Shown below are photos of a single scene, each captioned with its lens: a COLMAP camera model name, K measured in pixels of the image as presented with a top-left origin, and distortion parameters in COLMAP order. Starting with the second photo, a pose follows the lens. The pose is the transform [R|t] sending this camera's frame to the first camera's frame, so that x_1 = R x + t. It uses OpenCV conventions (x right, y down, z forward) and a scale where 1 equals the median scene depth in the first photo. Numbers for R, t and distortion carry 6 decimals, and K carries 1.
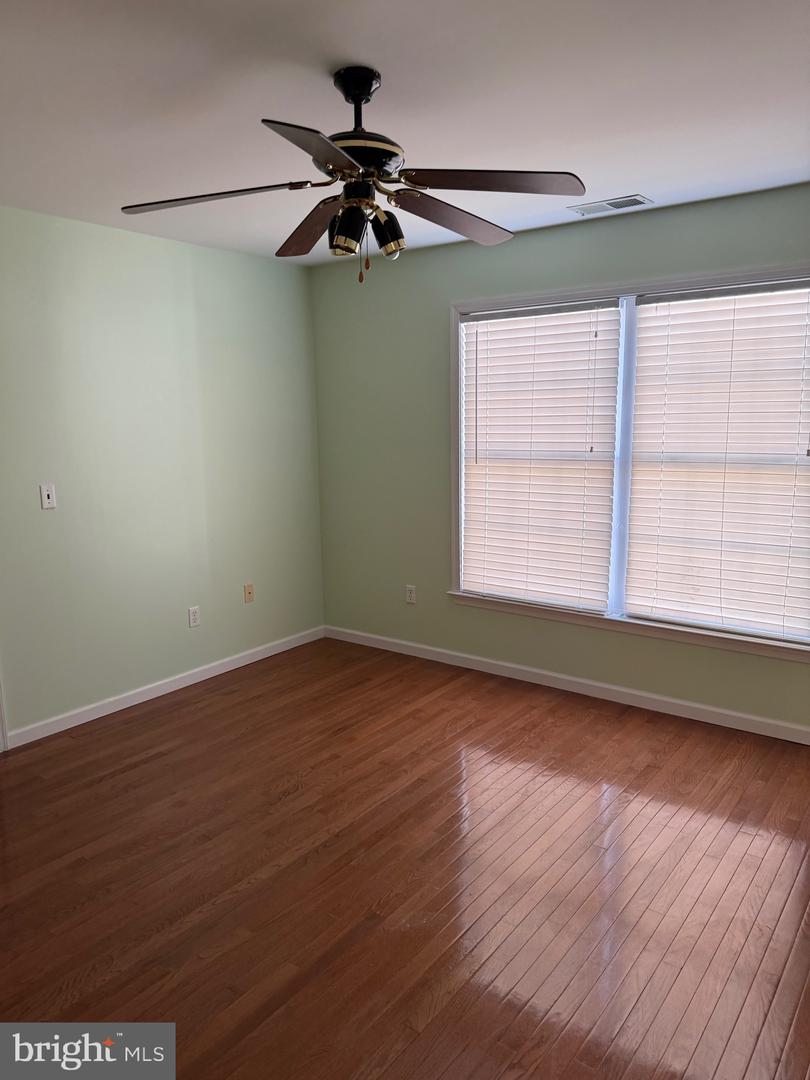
lens RADIAL K [[778.1, 0, 403.6], [0, 778.1, 545.4], [0, 0, 1]] dist [0.012361, -0.003795]
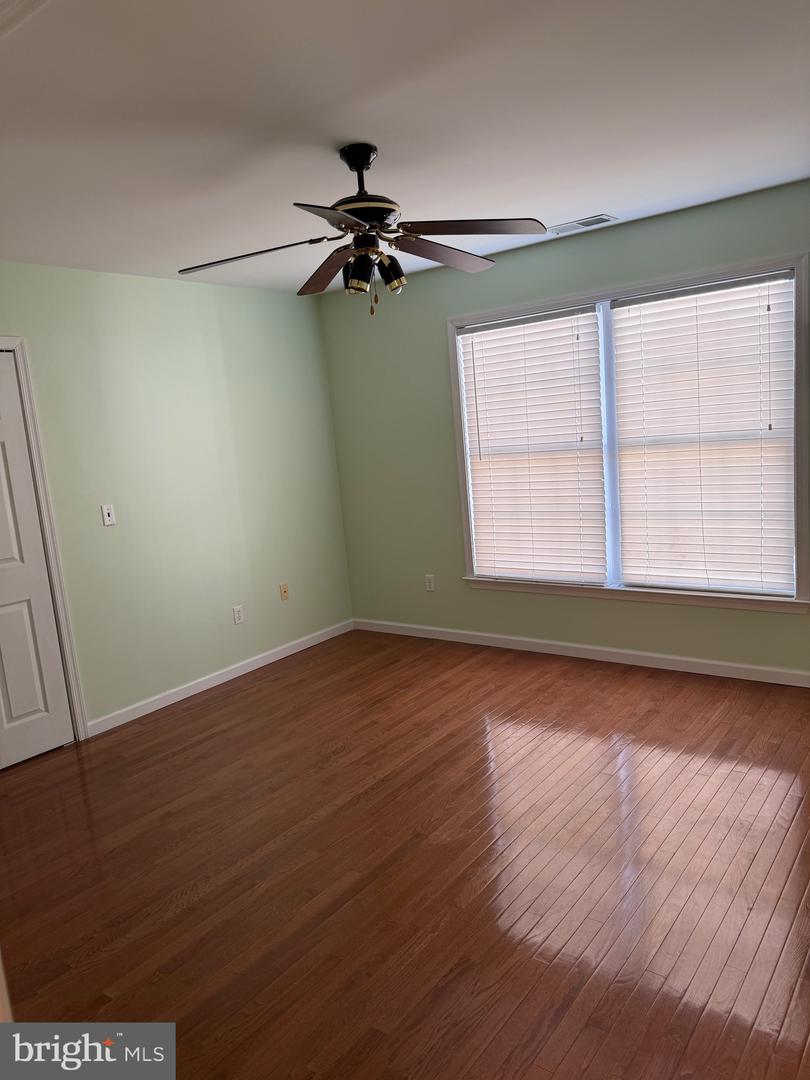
lens RADIAL K [[751.6, 0, 402.3], [0, 751.6, 541.7], [0, 0, 1]] dist [0.061780, -0.093978]
pose [[0.997258, -0.070692, -0.021876, -0.003479], [0.070449, 0.997447, -0.011663, 0.019709], [0.022645, 0.010090, 0.999693, -0.098380]]
